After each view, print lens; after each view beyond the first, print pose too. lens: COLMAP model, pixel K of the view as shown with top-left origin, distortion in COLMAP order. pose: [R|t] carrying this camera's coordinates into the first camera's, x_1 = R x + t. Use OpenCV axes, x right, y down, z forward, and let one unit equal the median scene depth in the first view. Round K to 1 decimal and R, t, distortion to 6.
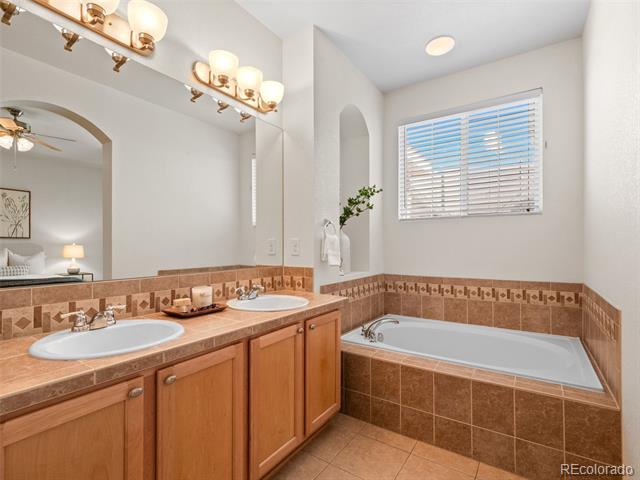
lens RADIAL K [[314.0, 0, 317.8], [0, 314.0, 237.0], [0, 0, 1]] dist [-0.016433, 0.001460]
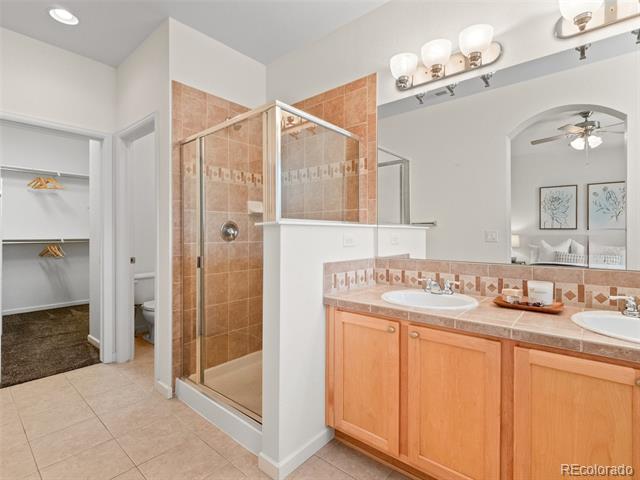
lens RADIAL K [[314.0, 0, 317.8], [0, 314.0, 237.0], [0, 0, 1]] dist [-0.016433, 0.001460]
pose [[-0.116452, 0.006447, -0.993175, 0.611172], [0.018883, 0.999813, 0.004276, 0.019205], [0.993017, -0.018257, -0.116552, 0.518407]]
